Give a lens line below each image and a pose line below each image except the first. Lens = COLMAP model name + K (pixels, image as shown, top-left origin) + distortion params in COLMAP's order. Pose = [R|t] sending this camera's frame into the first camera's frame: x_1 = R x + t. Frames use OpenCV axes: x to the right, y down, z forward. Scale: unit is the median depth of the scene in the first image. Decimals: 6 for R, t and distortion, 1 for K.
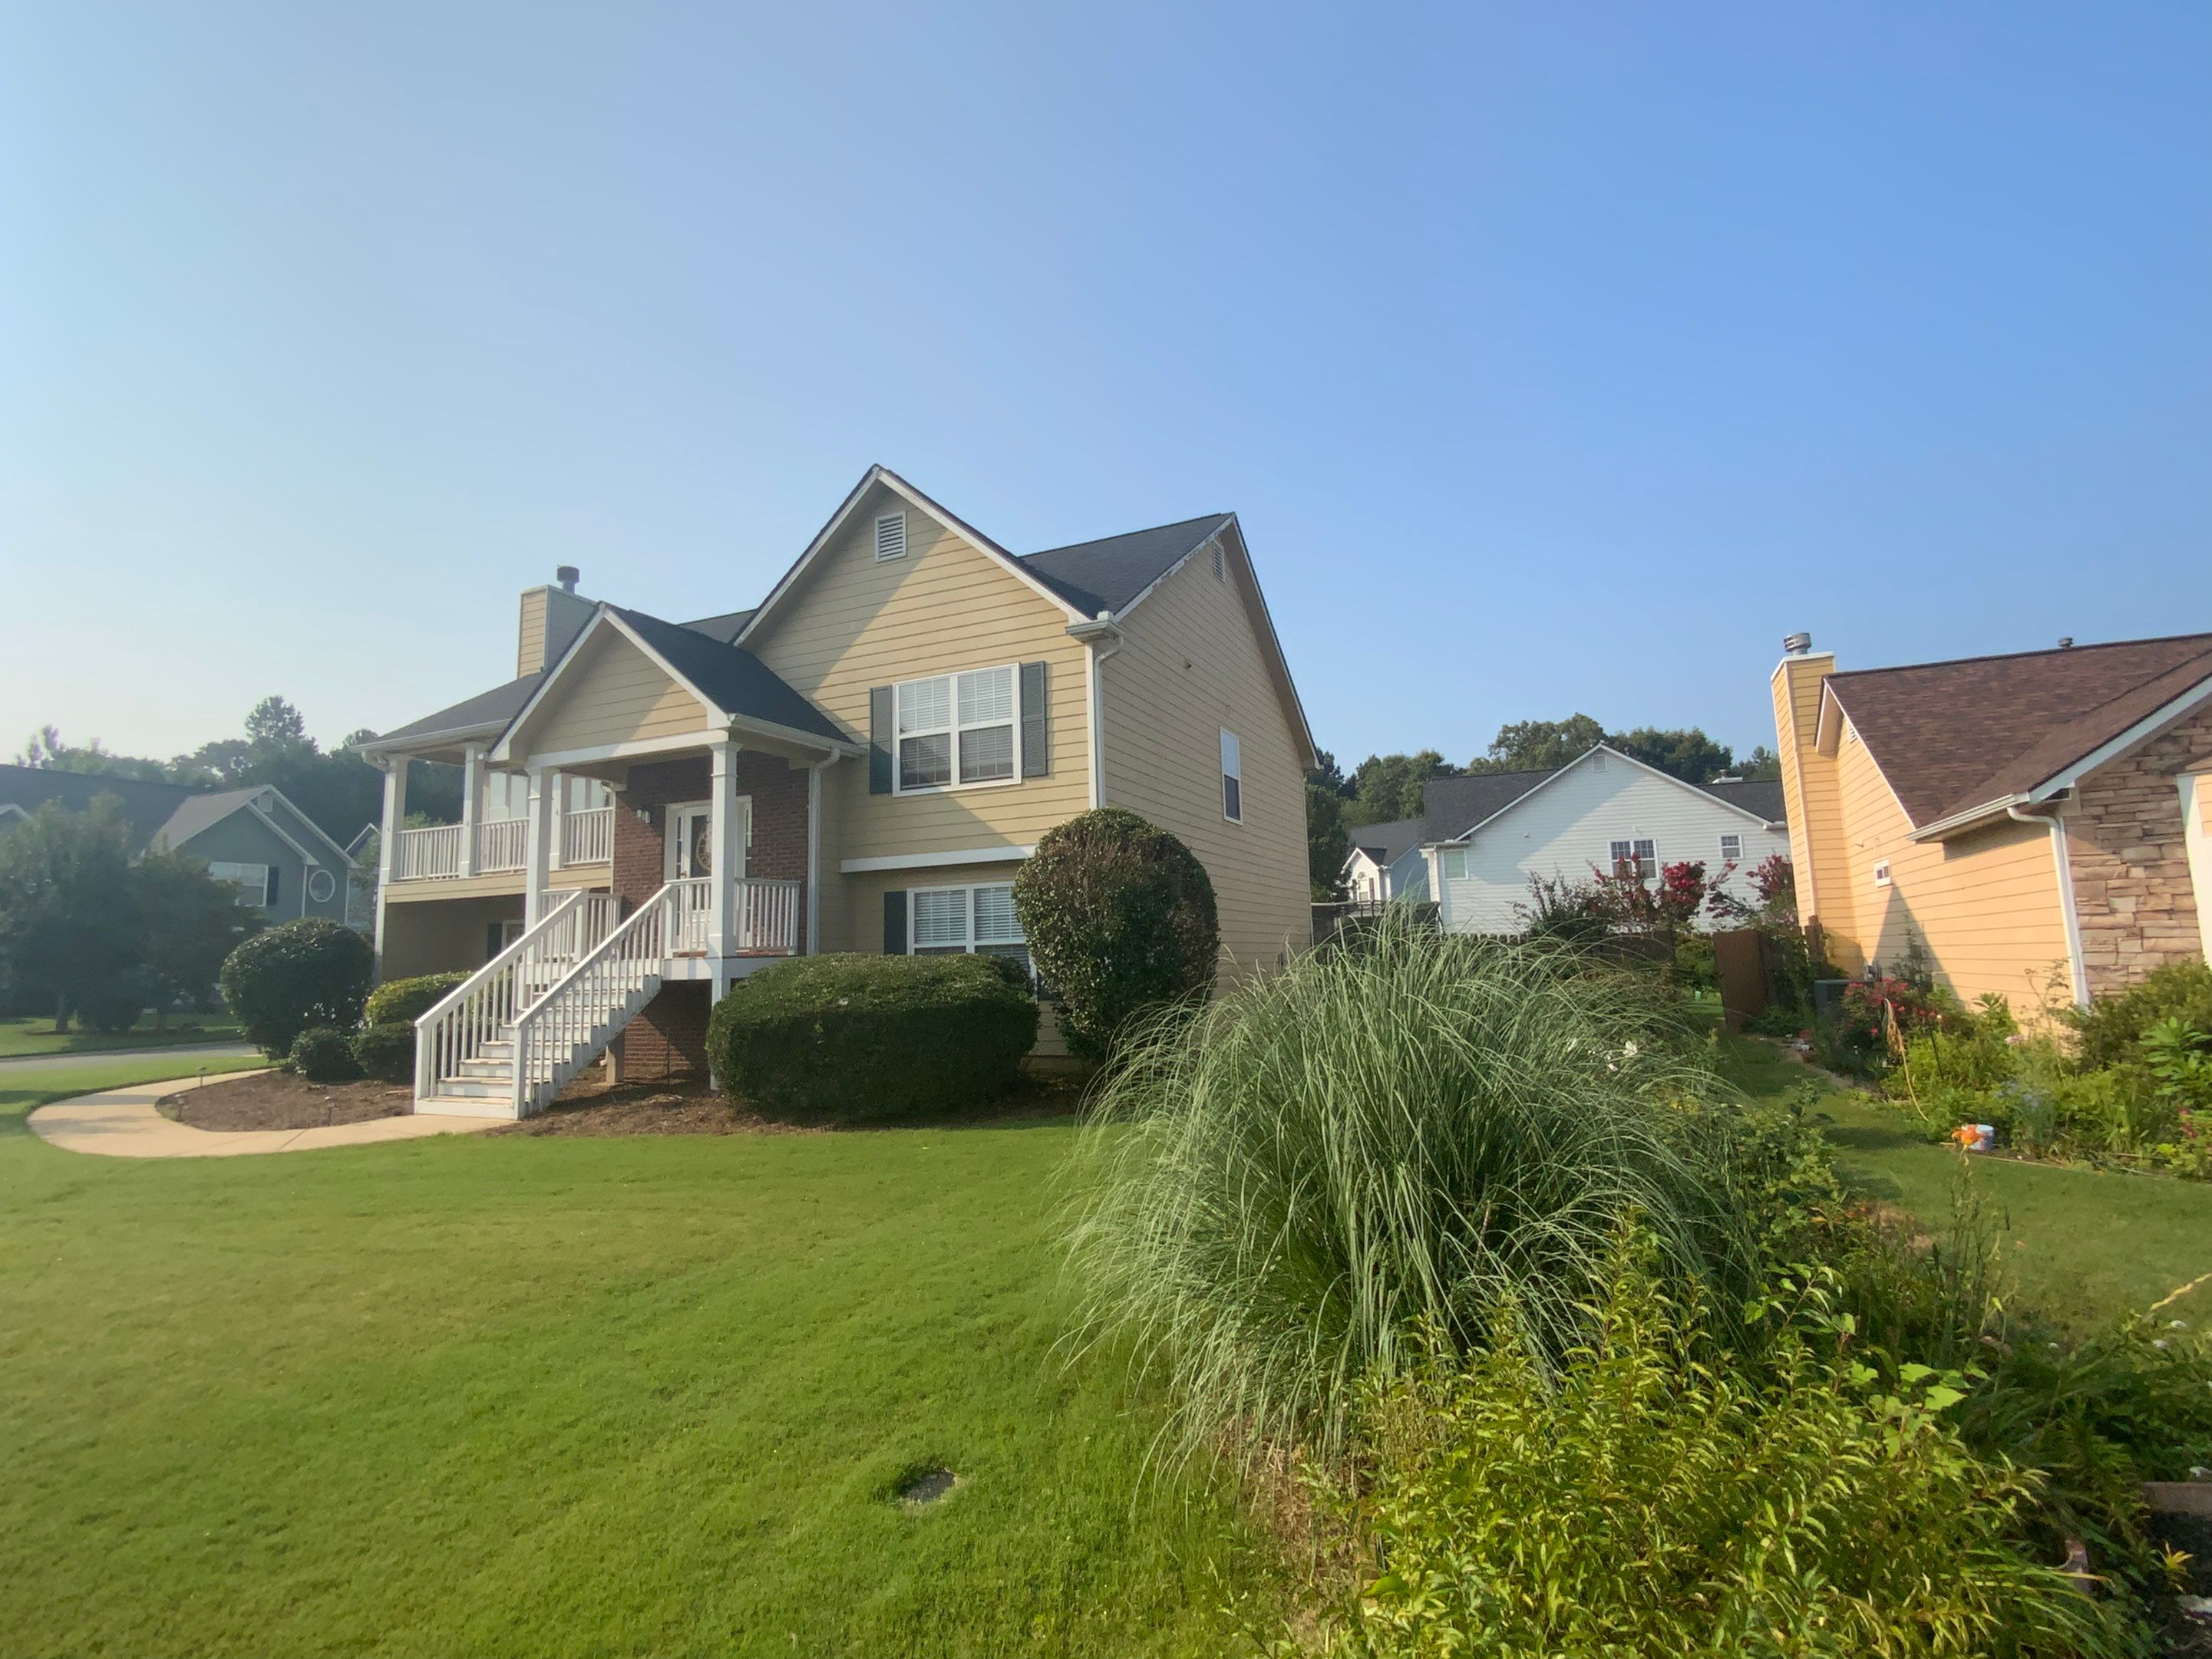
lens RADIAL K [[1082.3, 0, 1106.0], [0, 1082.3, 829.5], [0, 0, 1]] dist [0.059601, -0.032082]
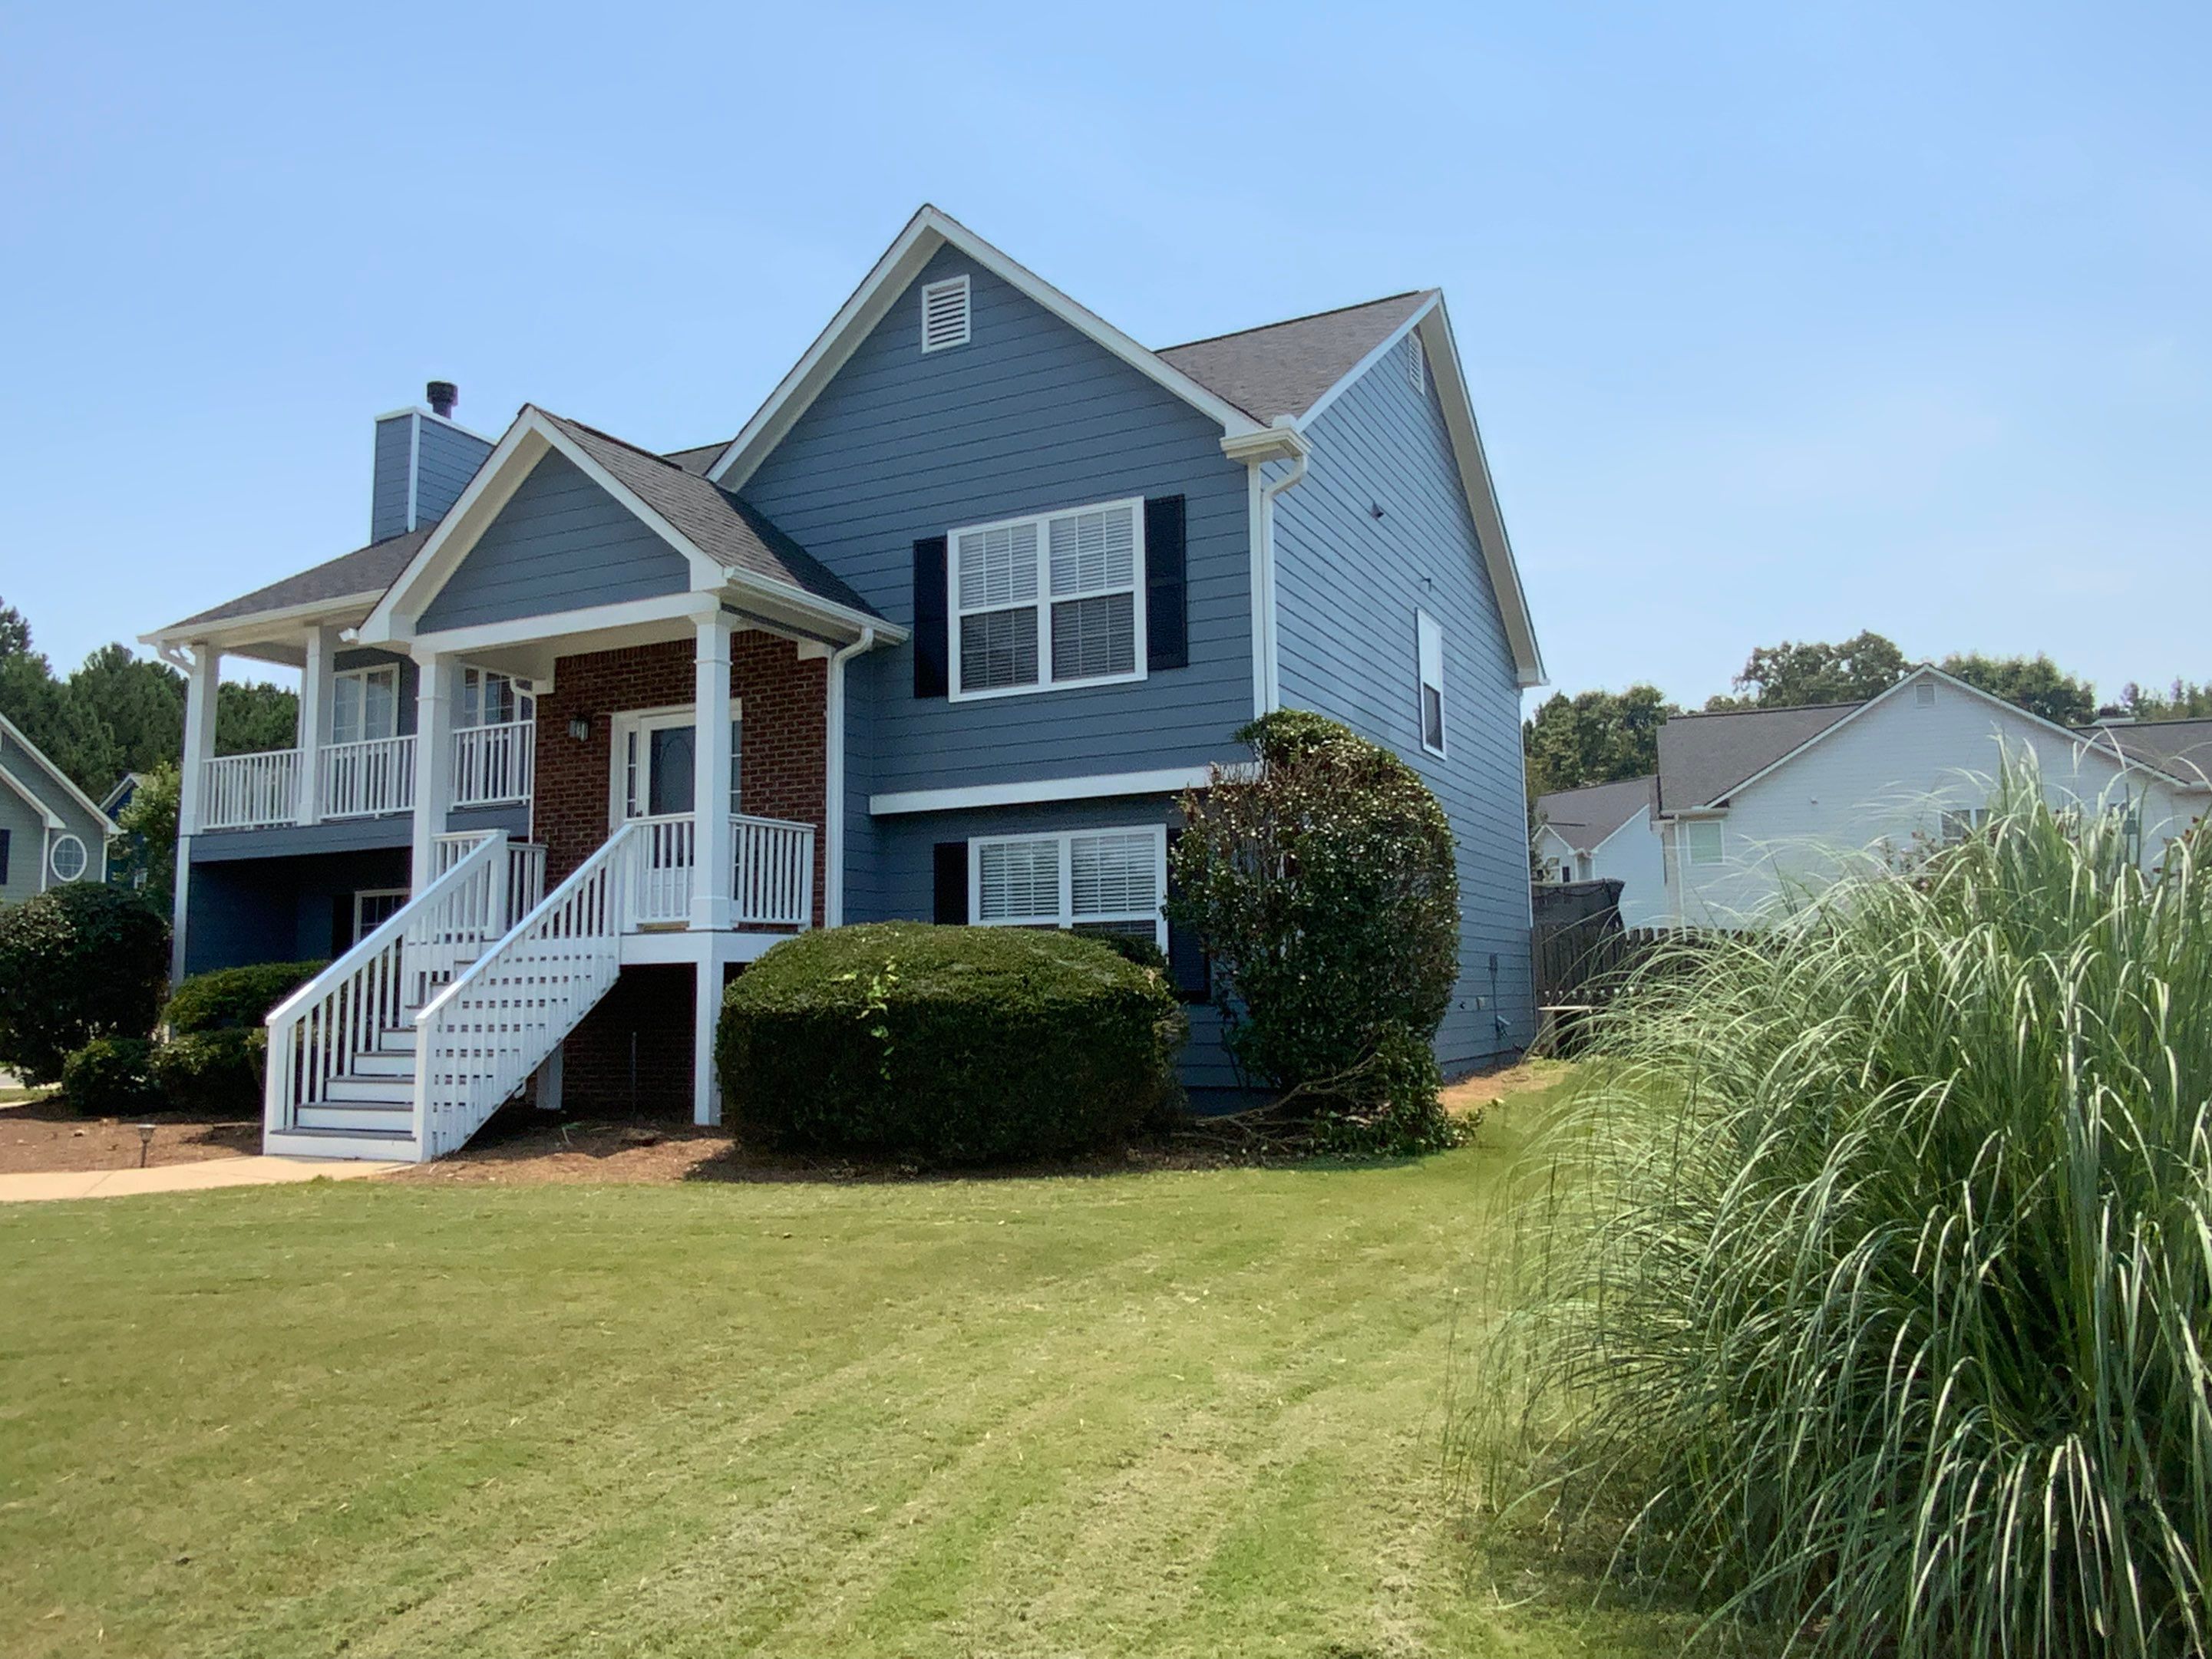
lens RADIAL K [[1556.9, 0, 1106.0], [0, 1556.9, 829.5], [0, 0, 1]] dist [0.042411, 0.003168]
pose [[0.999529, 0.010231, -0.028947, -0.069965], [-0.009735, 0.999804, 0.017237, 0.030819], [0.029117, -0.016947, 0.999432, 0.038893]]
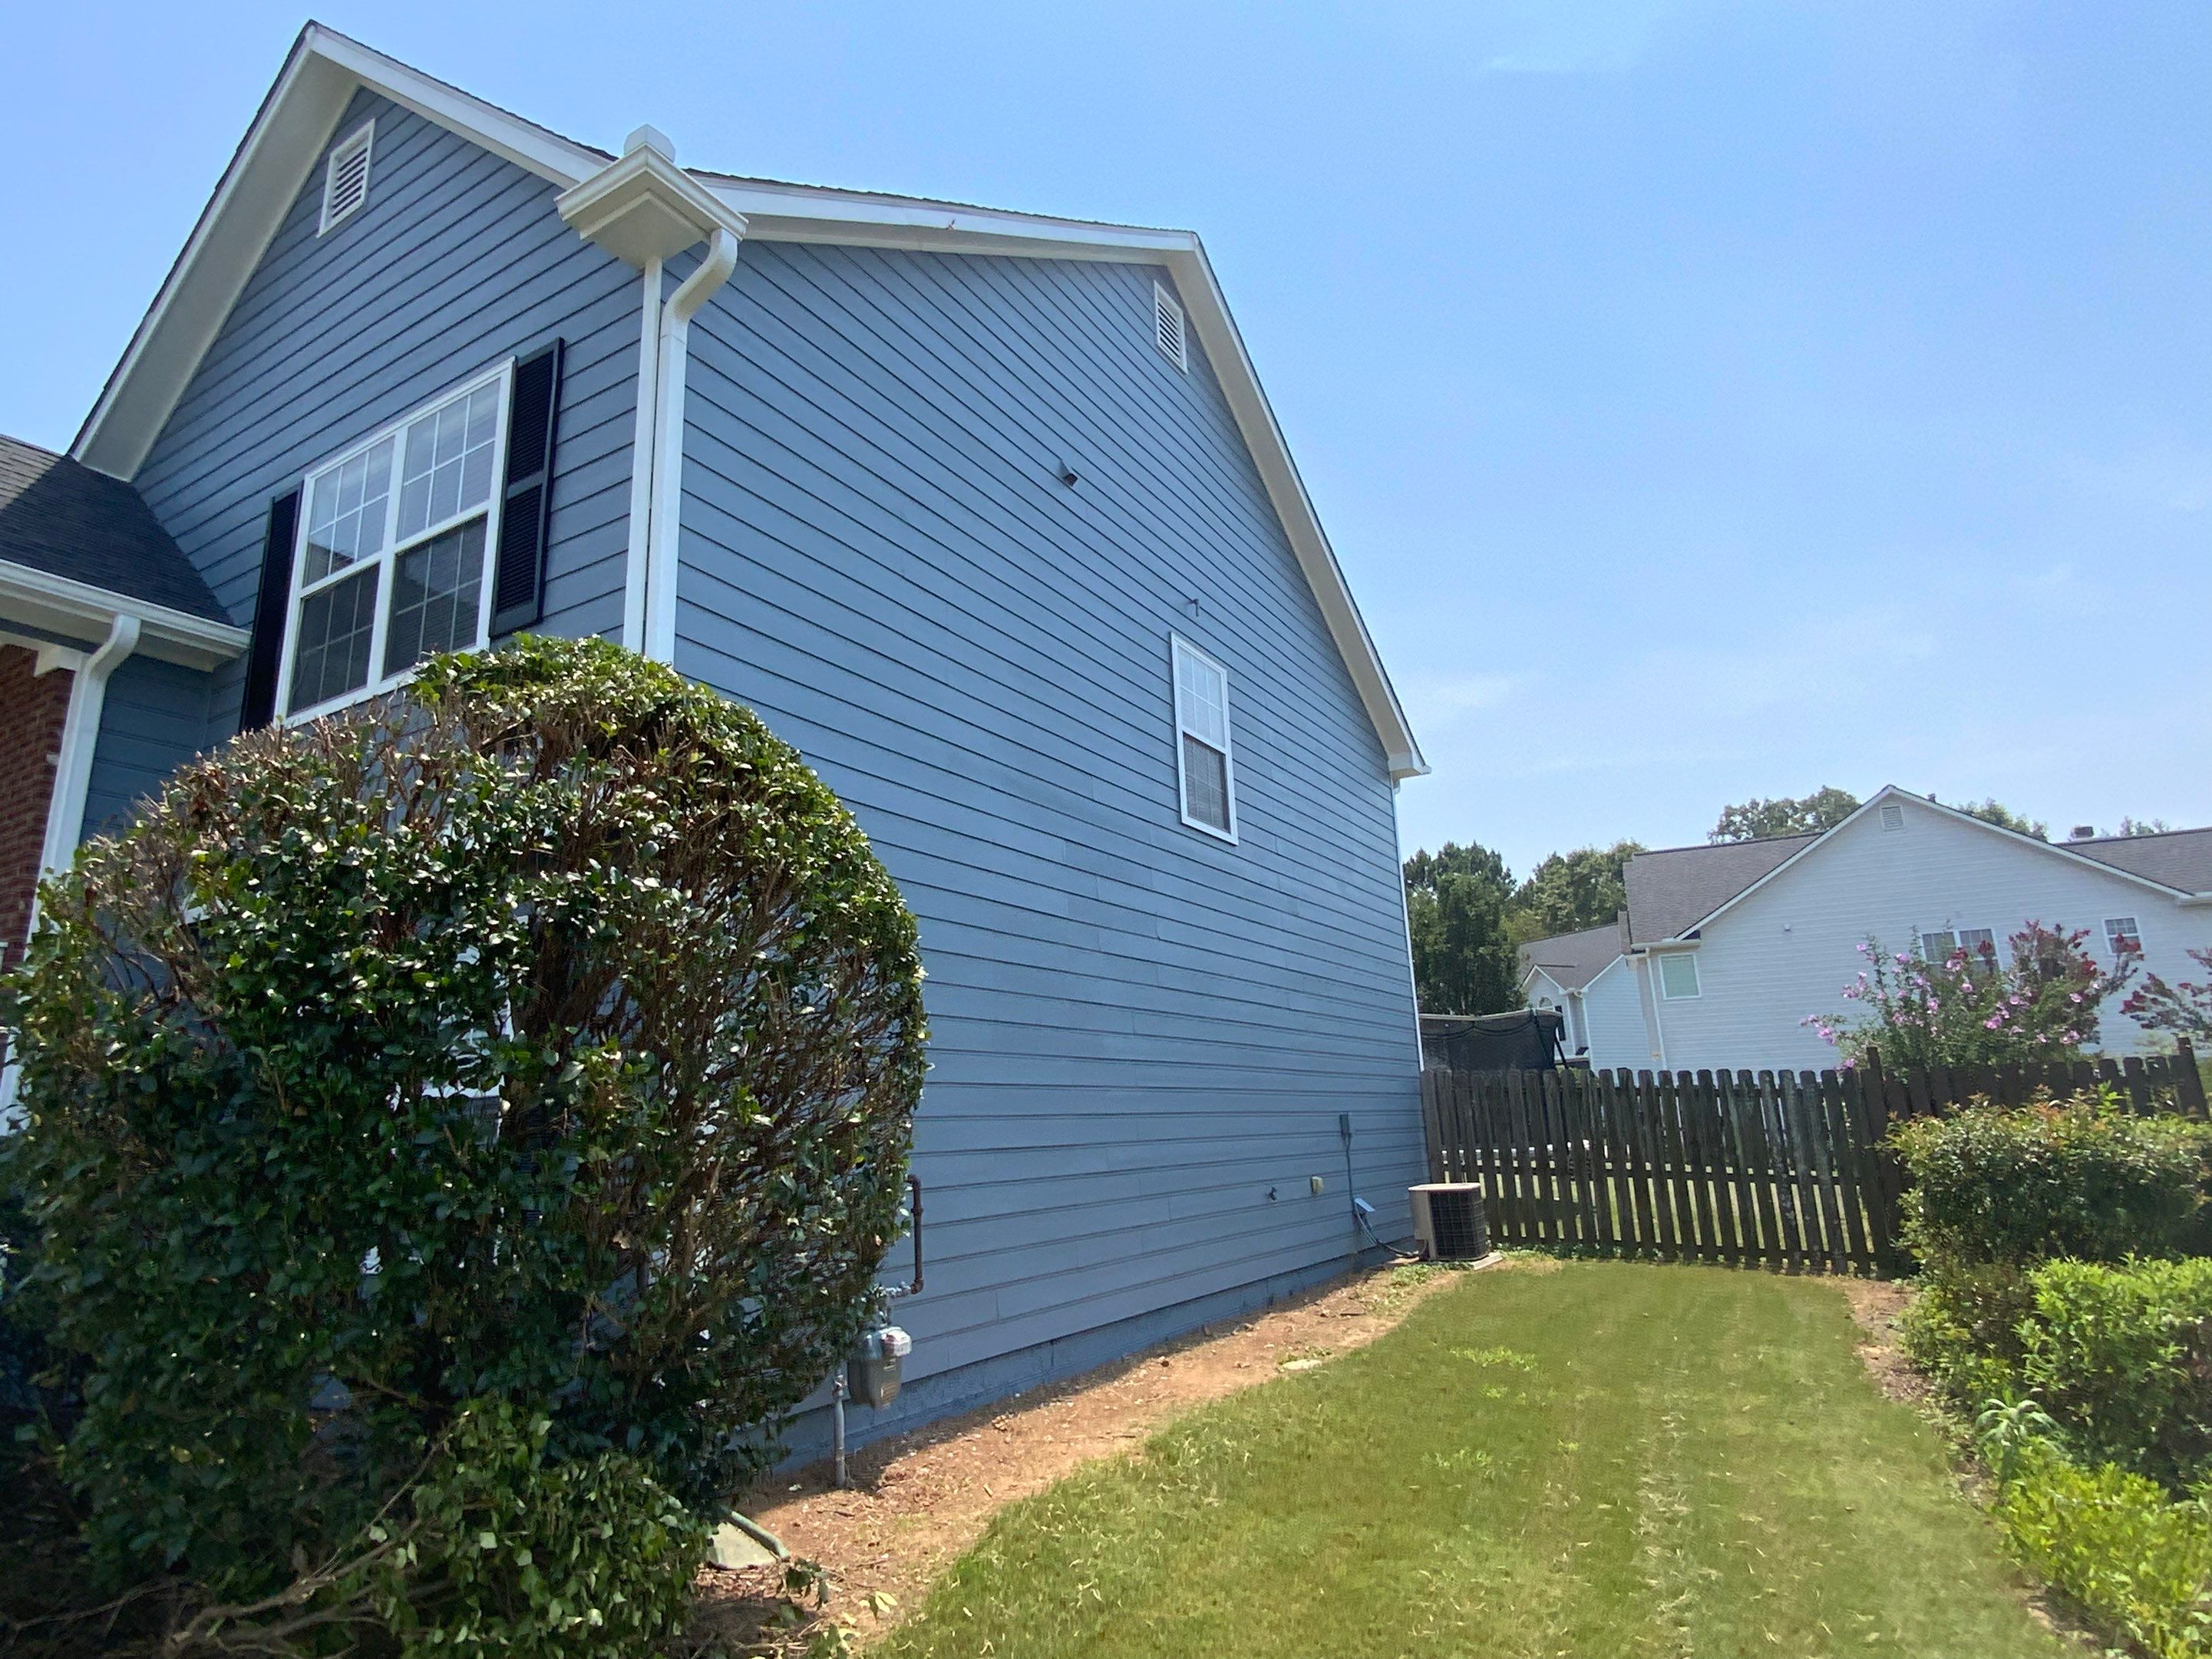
lens RADIAL K [[1241.0, 0, 1106.0], [0, 1241.0, 829.5], [0, 0, 1]] dist [0.031601, -0.033848]
pose [[0.993827, -0.030403, -0.106698, 0.162116], [0.018494, 0.993662, -0.110881, 0.062703], [0.109393, 0.108223, 0.988090, 0.563482]]
